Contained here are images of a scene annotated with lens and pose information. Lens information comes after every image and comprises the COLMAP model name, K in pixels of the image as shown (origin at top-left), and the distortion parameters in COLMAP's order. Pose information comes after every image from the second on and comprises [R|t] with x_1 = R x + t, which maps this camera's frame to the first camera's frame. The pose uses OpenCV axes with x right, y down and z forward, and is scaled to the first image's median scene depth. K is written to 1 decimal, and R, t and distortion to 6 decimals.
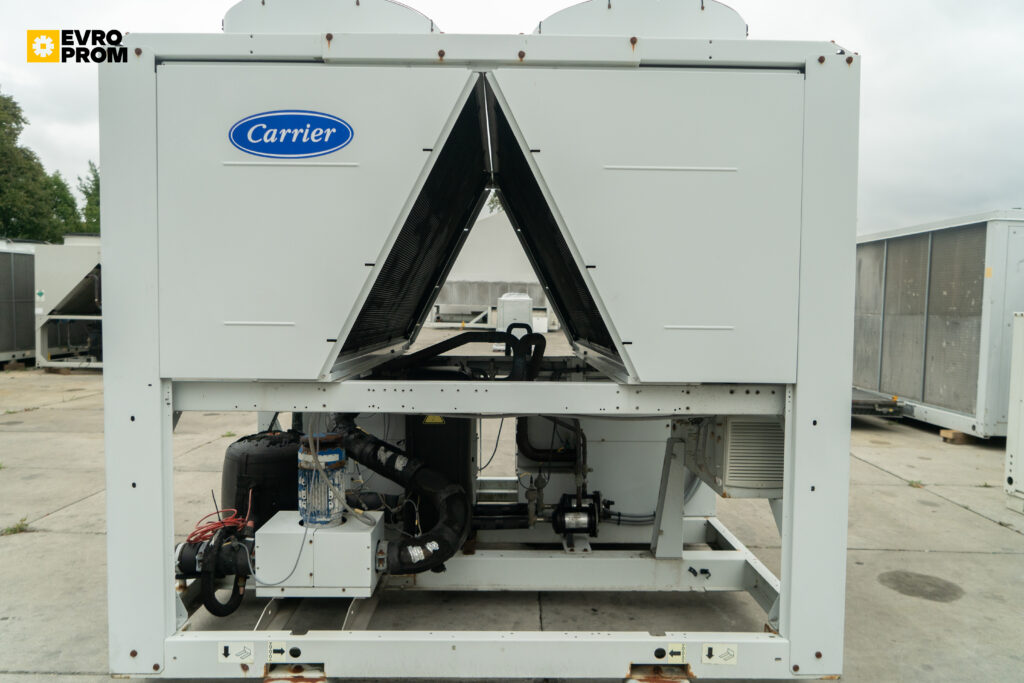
lens RADIAL K [[692.0, 0, 514.4], [0, 692.0, 339.3], [0, 0, 1]] dist [-0.020534, 0.013081]
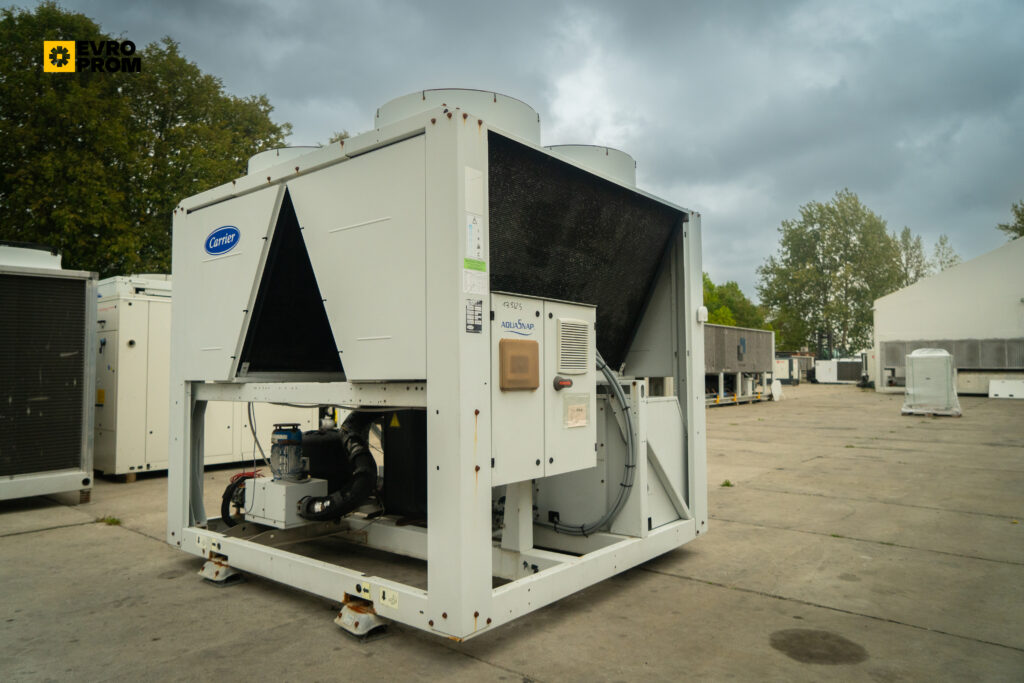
lens RADIAL K [[692.0, 0, 552.2], [0, 692.0, 343.1], [0, 0, 1]] dist [-0.020534, 0.013081]
pose [[0.776439, -0.050240, -0.628187, 1.266850], [-0.012364, 0.995411, -0.094892, 0.106796], [0.630071, 0.081445, 0.772255, 0.174059]]
